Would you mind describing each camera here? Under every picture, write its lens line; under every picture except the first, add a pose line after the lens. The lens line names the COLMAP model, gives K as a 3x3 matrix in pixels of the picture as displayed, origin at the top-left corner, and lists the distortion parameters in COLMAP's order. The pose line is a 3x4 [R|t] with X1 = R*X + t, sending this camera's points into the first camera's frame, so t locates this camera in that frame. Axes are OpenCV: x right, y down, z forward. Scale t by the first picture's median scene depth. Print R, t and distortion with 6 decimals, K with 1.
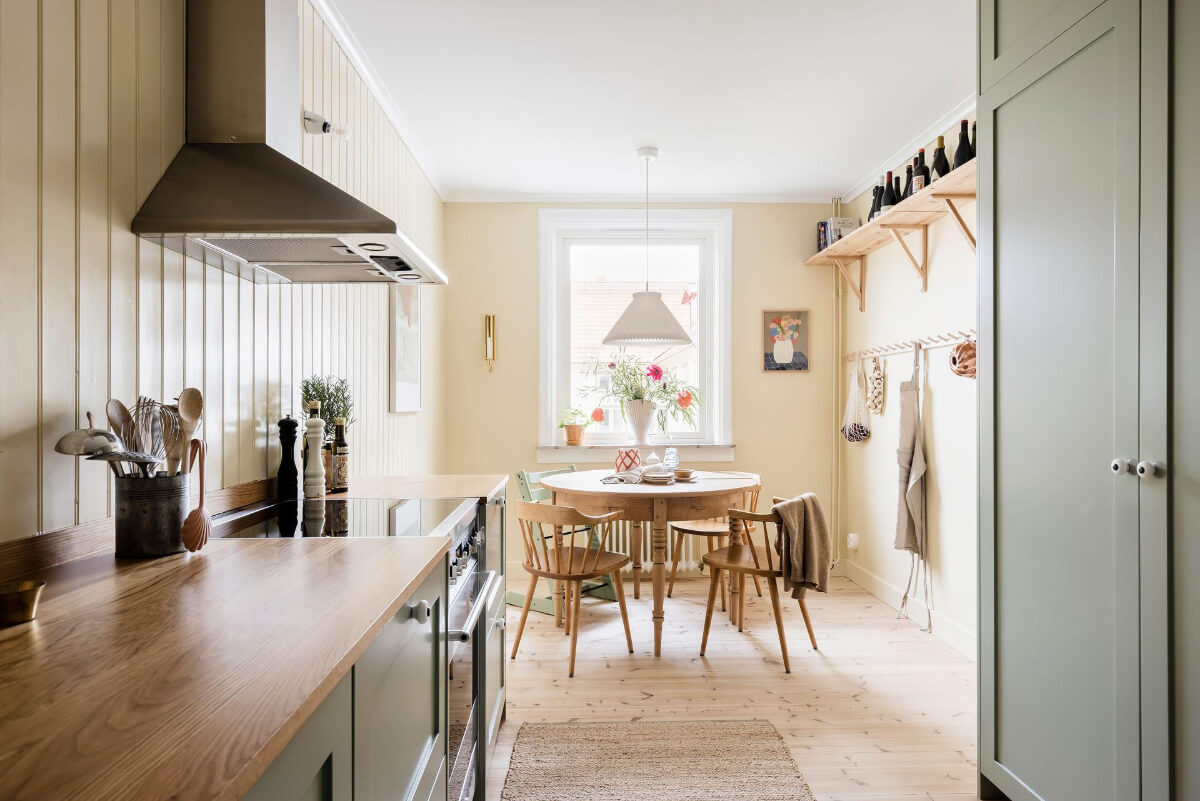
lens RADIAL K [[719.4, 0, 600.0], [0, 719.4, 400.5], [0, 0, 1]] dist [0.005808, -0.000192]
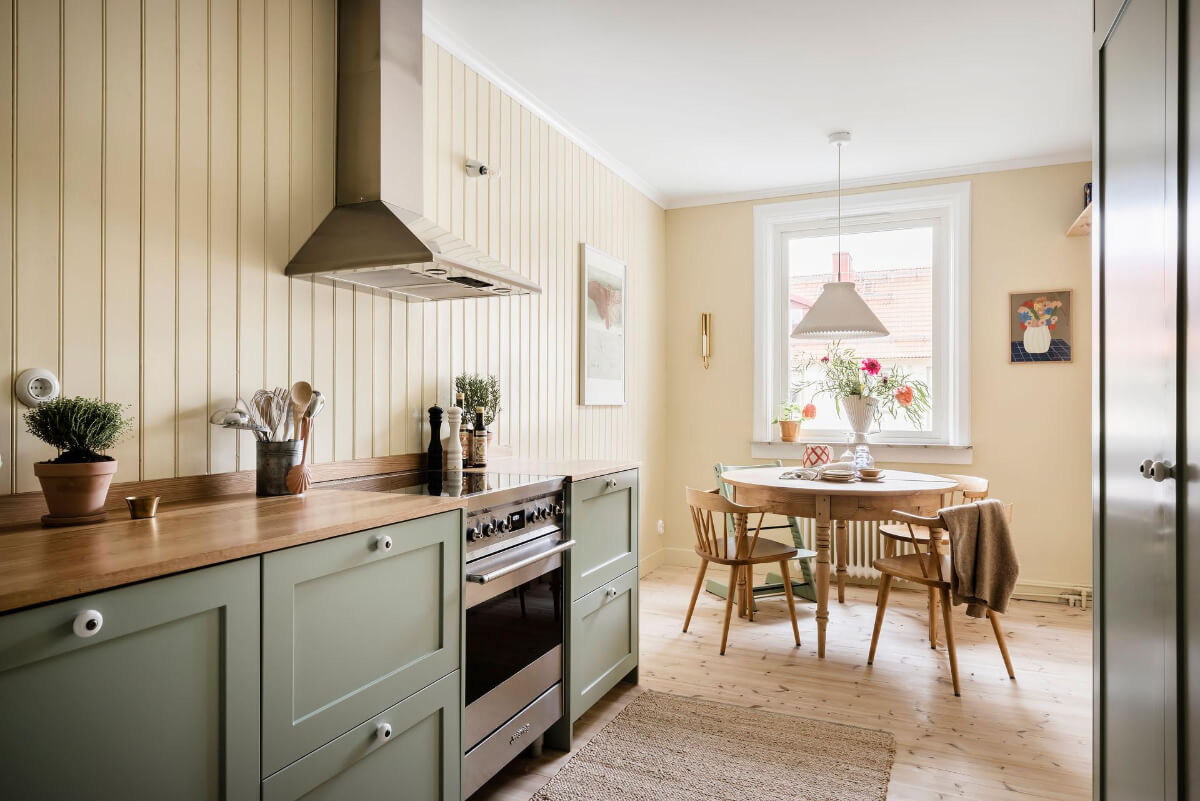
lens RADIAL K [[733.6, 0, 604.4], [0, 733.6, 401.9], [0, 0, 1]] dist [0.000270, -0.000369]
pose [[0.897193, 0.005511, -0.441604, 0.221259], [-0.003722, 0.999981, 0.004916, 0.004875], [0.441623, -0.002767, 0.897197, -0.017666]]
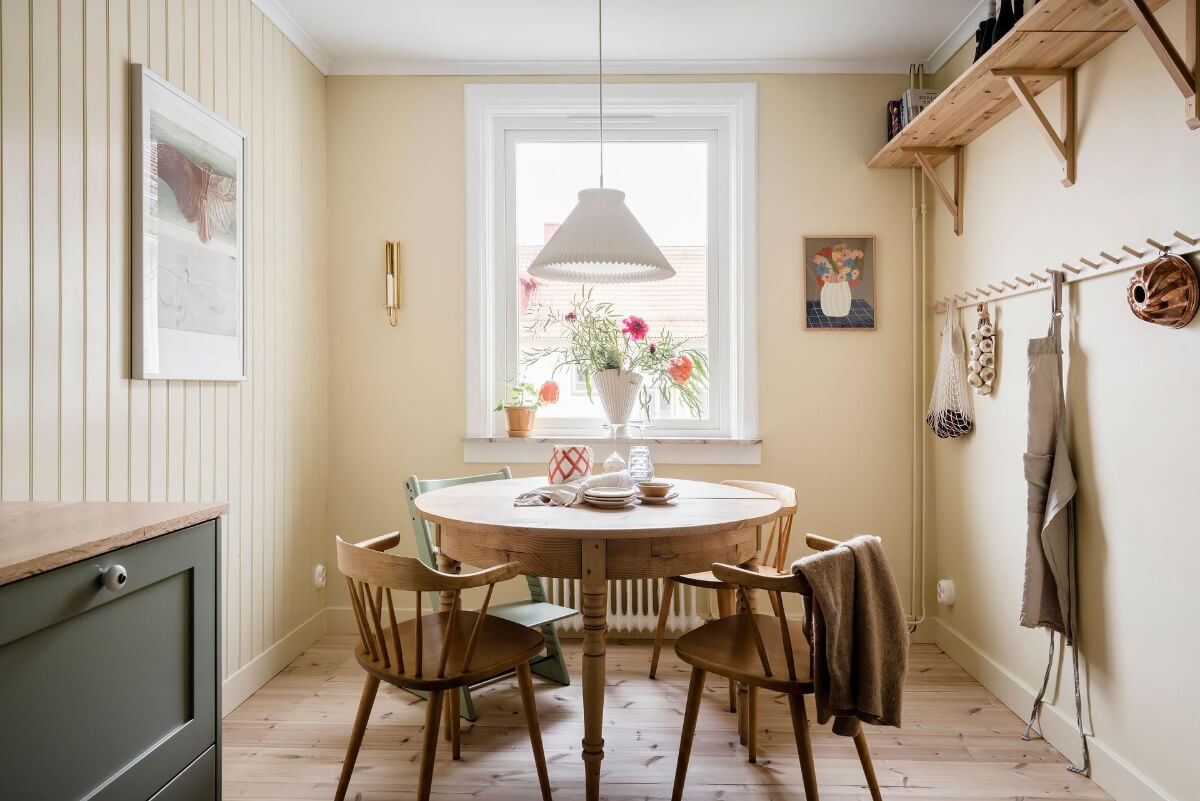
lens RADIAL K [[781.7, 0, 606.7], [0, 781.7, 352.5], [0, 0, 1]] dist [0.001812, -0.000150]
pose [[0.997858, 0.007572, -0.064979, 0.113909], [-0.010091, 0.999207, -0.038521, 0.013302], [0.064636, 0.039094, 0.997143, 0.338429]]
